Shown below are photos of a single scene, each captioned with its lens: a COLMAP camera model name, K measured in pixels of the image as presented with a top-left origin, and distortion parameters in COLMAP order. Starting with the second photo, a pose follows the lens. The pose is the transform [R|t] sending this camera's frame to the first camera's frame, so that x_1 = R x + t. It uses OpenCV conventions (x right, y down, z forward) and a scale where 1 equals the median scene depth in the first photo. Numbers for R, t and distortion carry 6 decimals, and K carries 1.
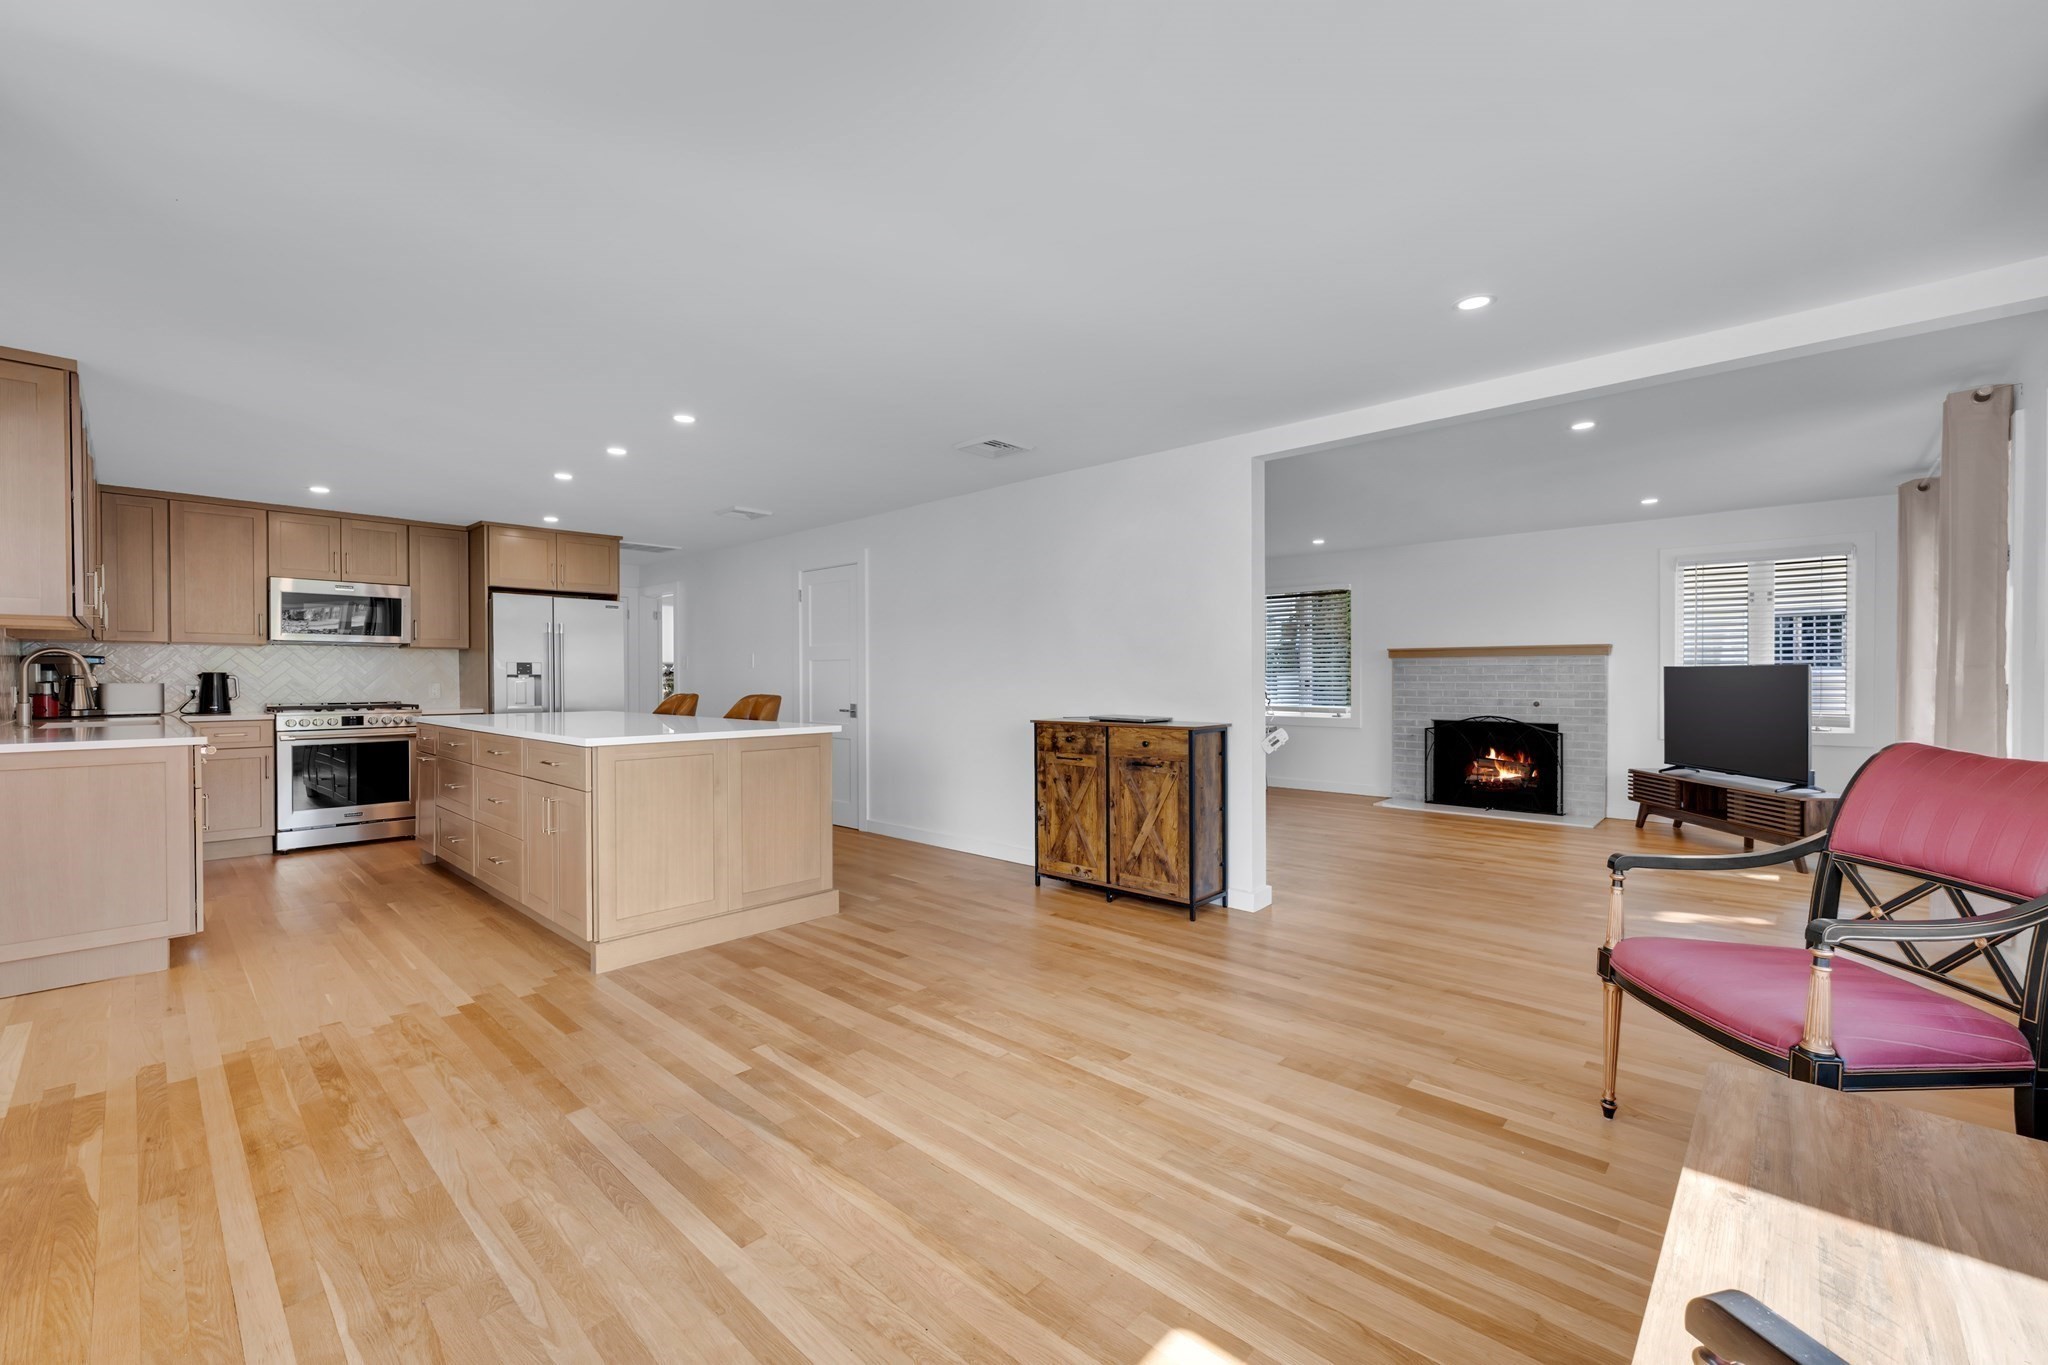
lens RADIAL K [[800.3, 0, 1022.4], [0, 800.3, 685.8], [0, 0, 1]] dist [0.000409, 0.000052]
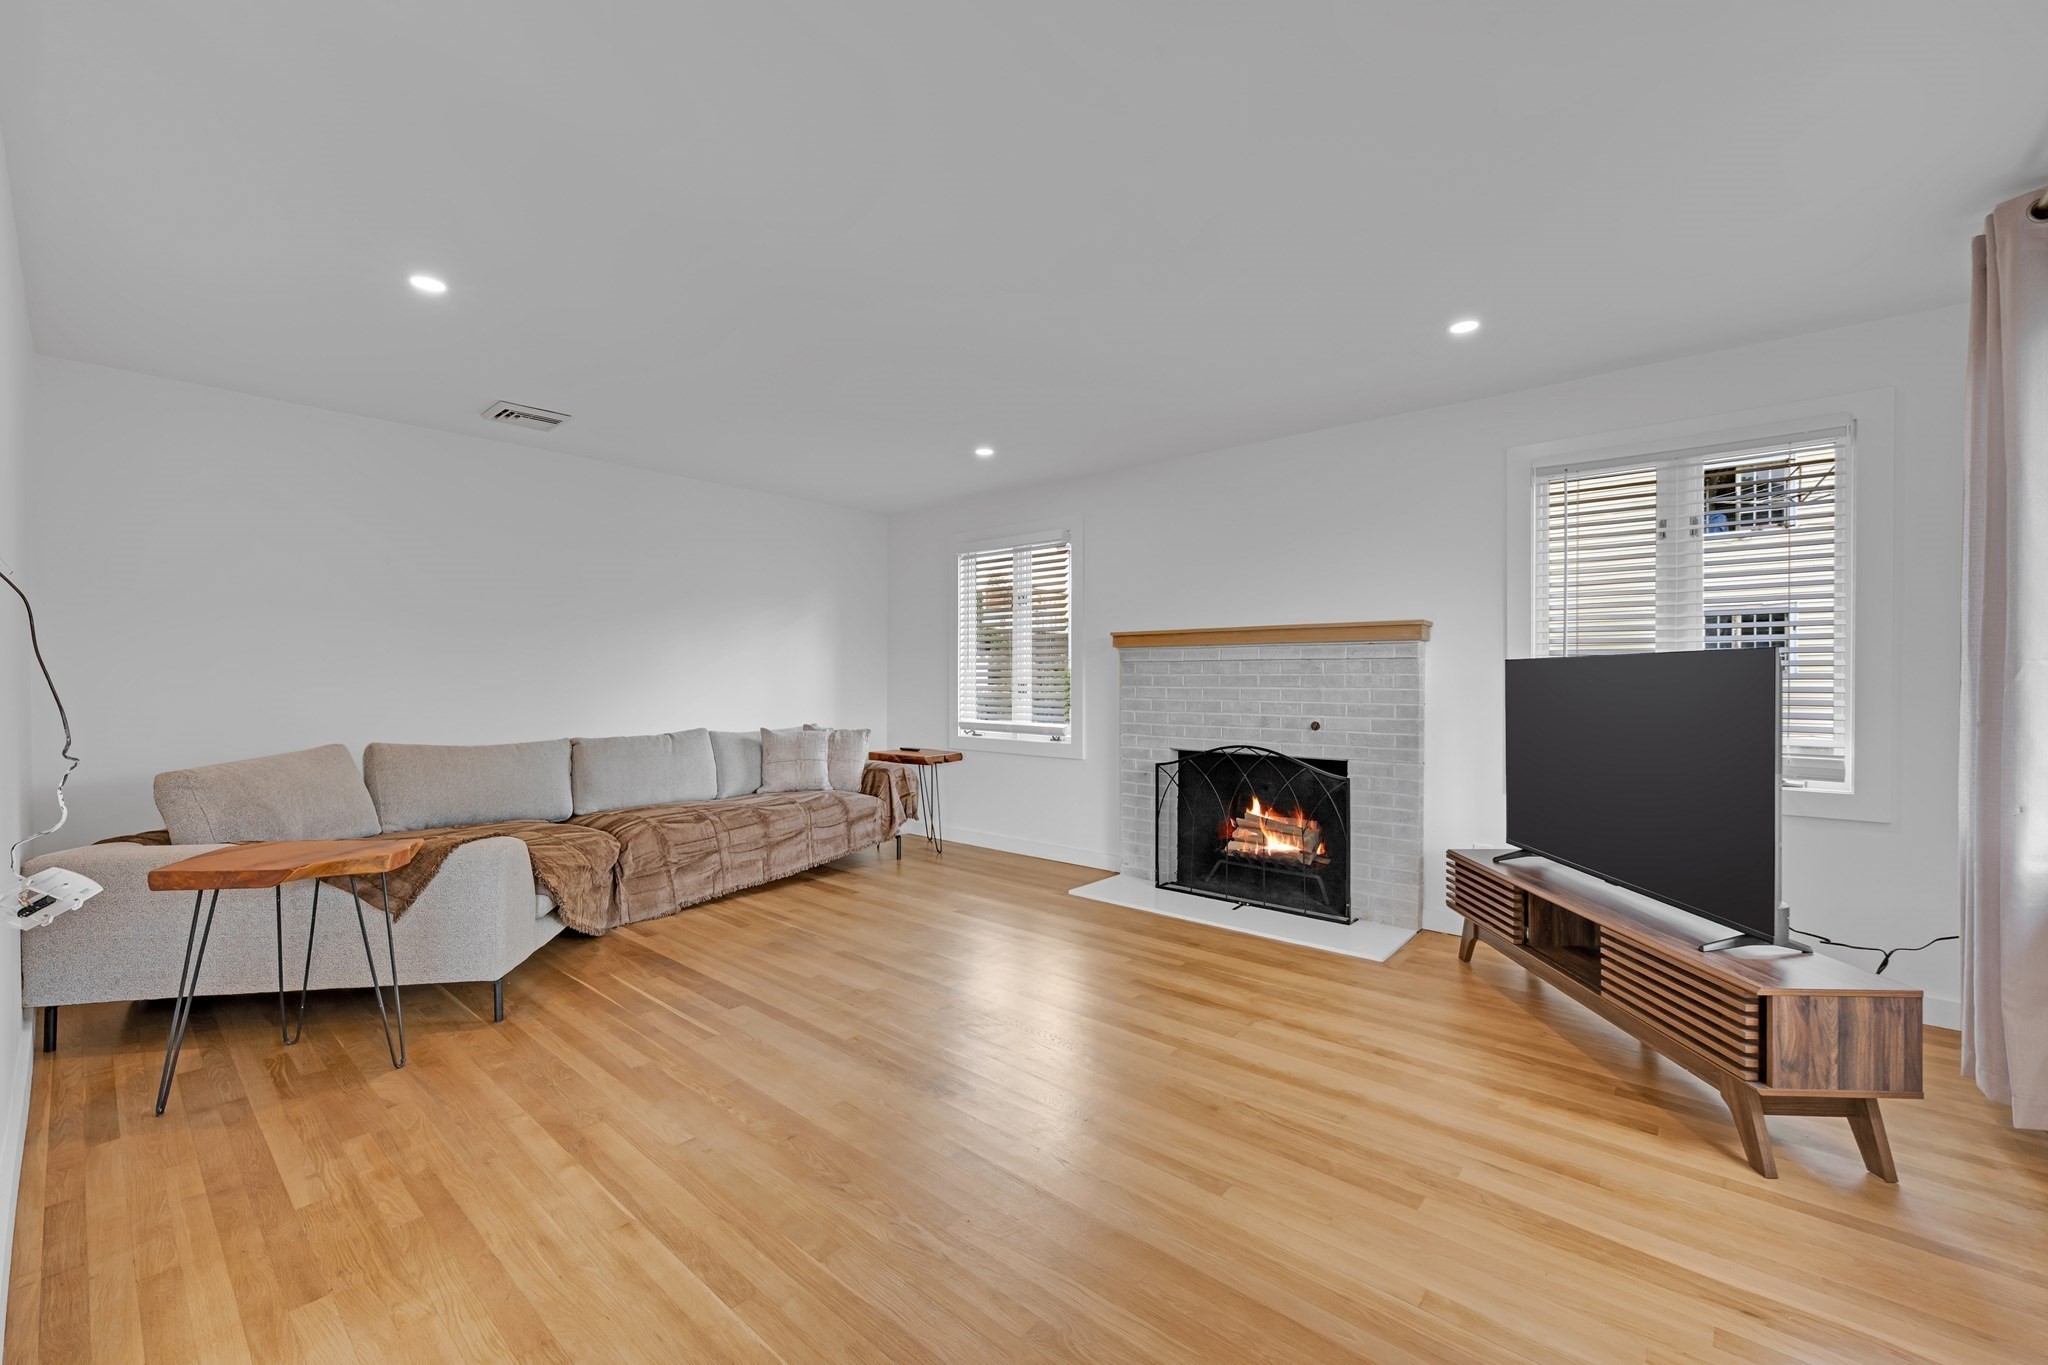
lens RADIAL K [[788.1, 0, 1062.1], [0, 788.1, 681.8], [0, 0, 1]] dist [-0.000218, -0.000026]
pose [[0.997984, 0.000702, 0.063467, 0.554639], [-0.000415, 0.999990, -0.004535, -0.008229], [-0.063470, 0.004500, 0.997974, 0.581594]]
